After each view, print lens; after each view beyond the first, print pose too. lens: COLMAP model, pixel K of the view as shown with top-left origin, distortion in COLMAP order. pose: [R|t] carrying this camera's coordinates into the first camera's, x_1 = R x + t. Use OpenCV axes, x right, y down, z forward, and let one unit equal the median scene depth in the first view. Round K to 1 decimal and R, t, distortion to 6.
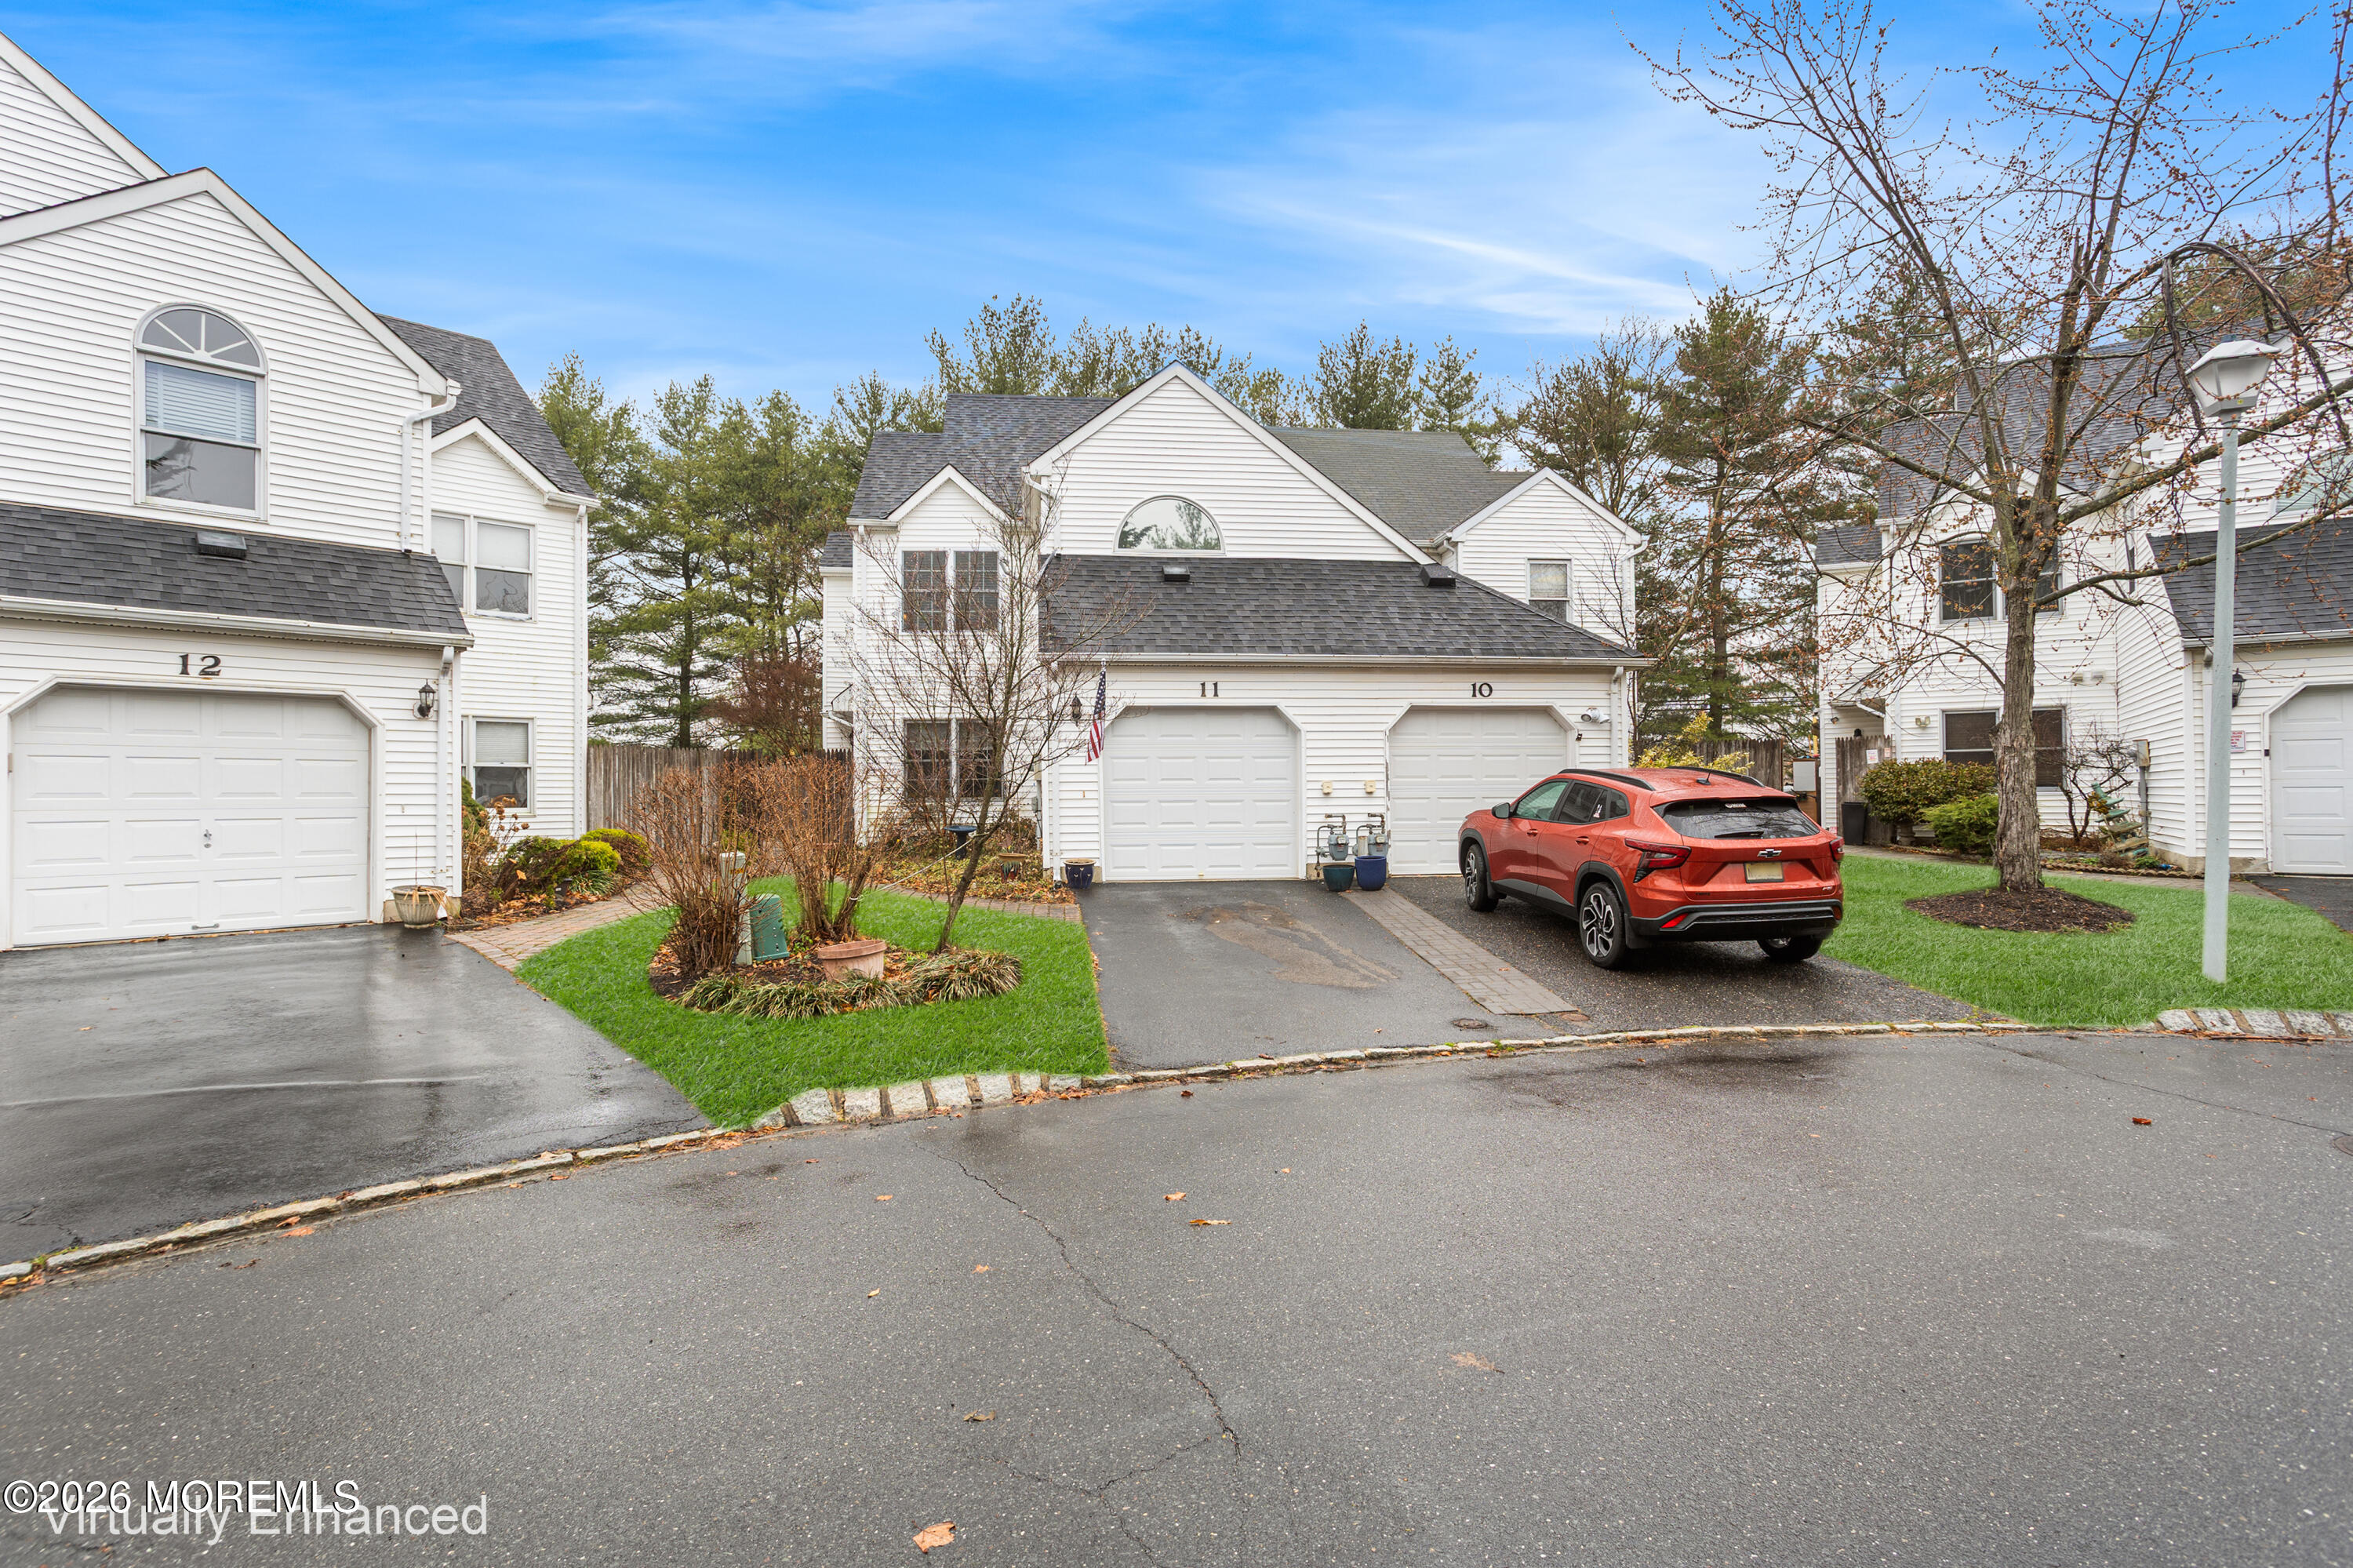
lens RADIAL K [[1138.2, 0, 1093.7], [0, 1138.2, 782.4], [0, 0, 1]] dist [-0.021576, 0.006841]
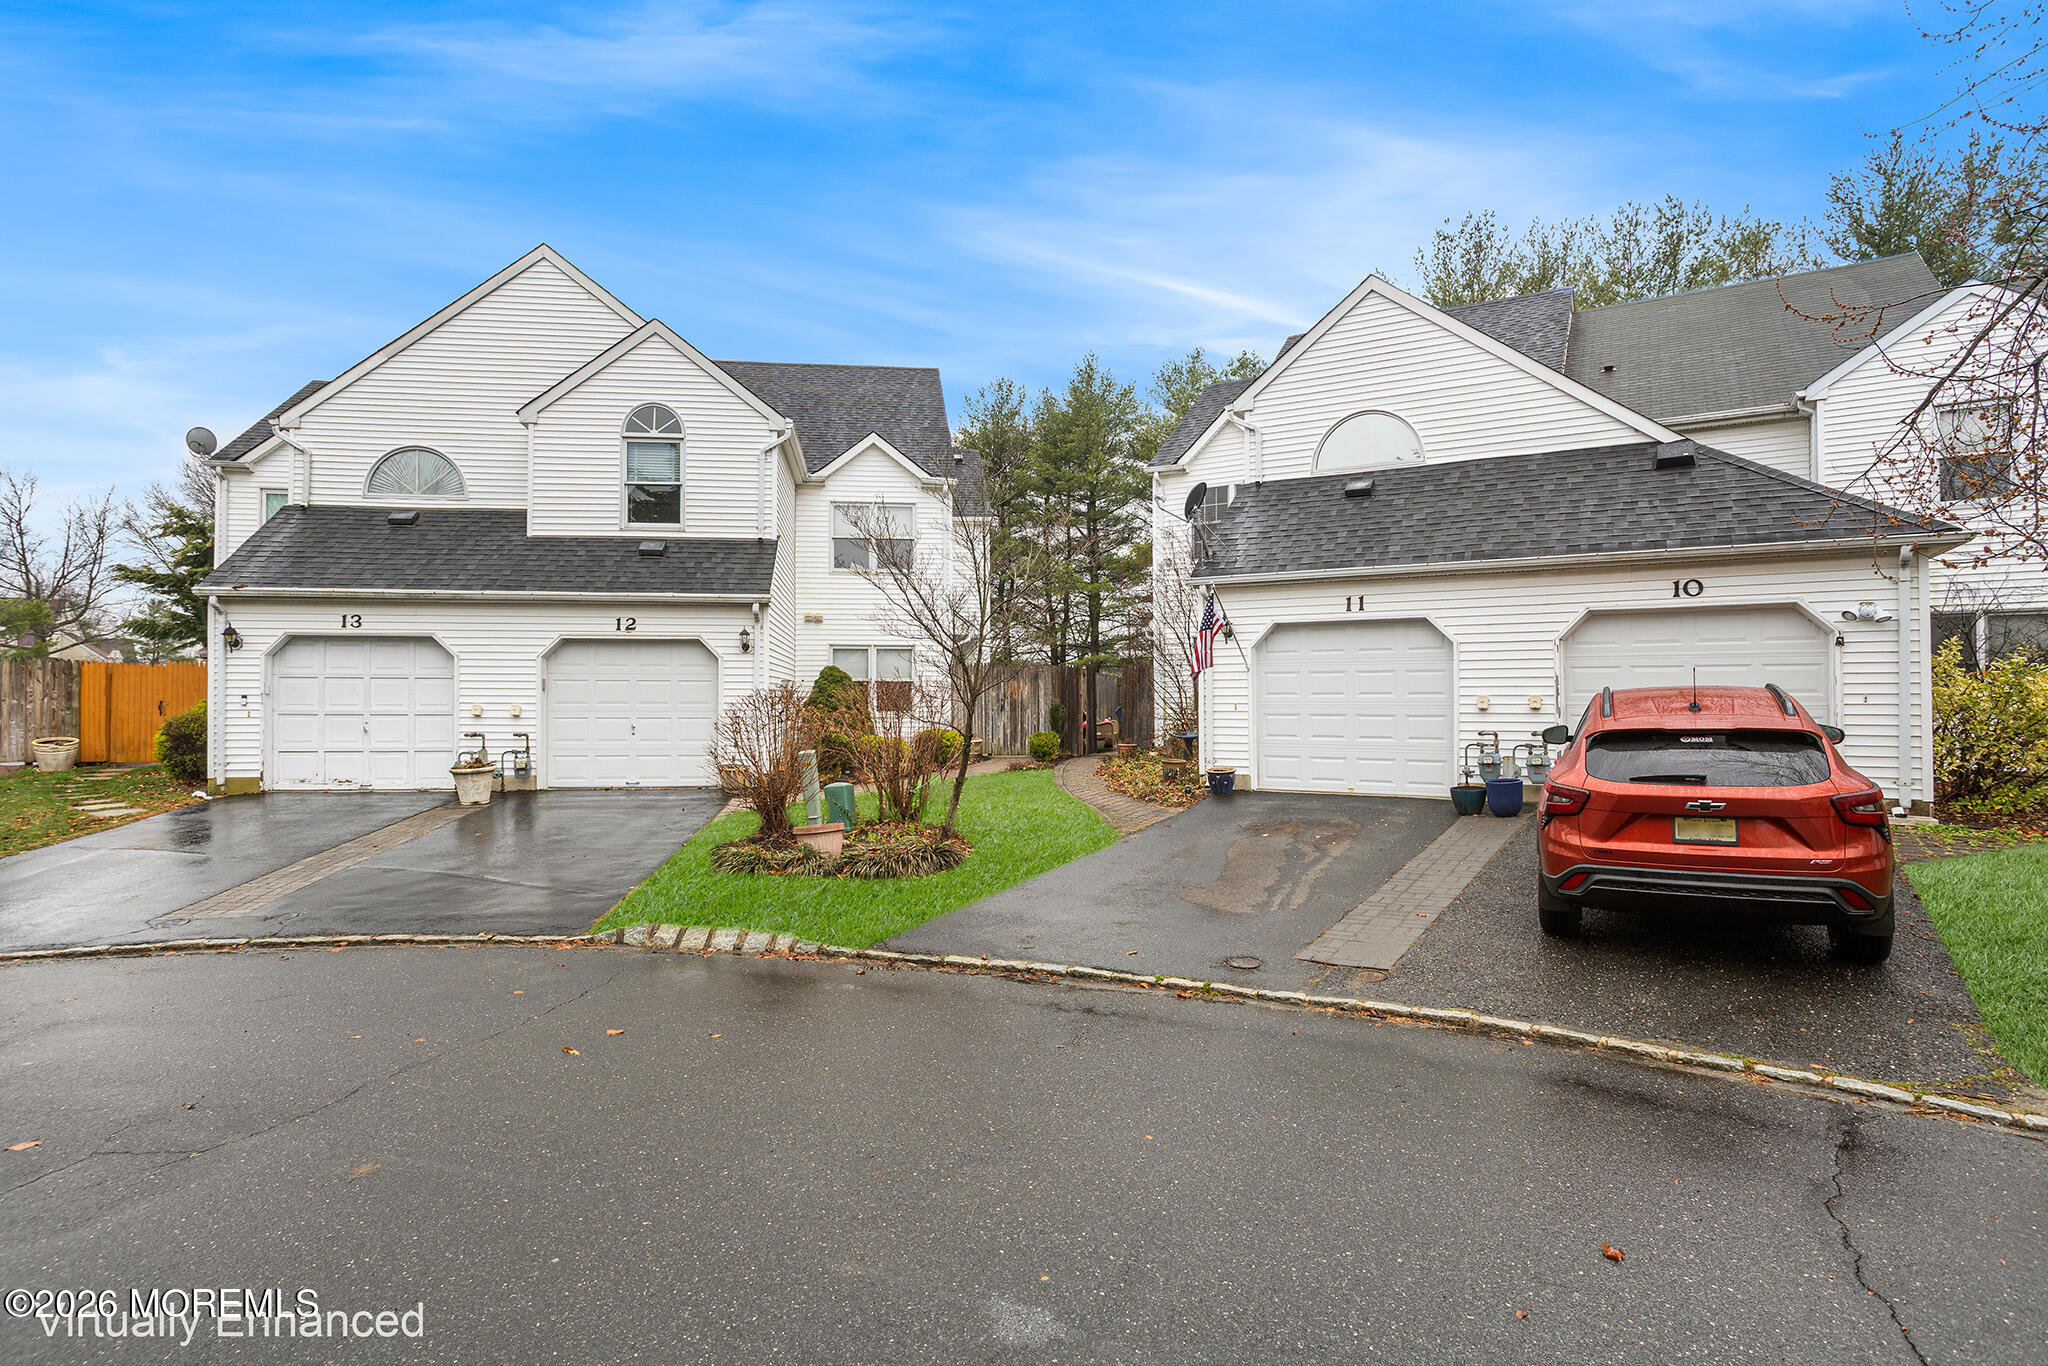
lens RADIAL K [[990.6, 0, 1018.4], [0, 990.6, 681.5], [0, 0, 1]] dist [-0.021576, 0.006841]
pose [[0.801586, -0.002035, -0.597877, 0.479657], [0.000003, 0.999994, -0.003400, -0.013142], [0.597880, 0.002723, 0.801581, 0.163333]]
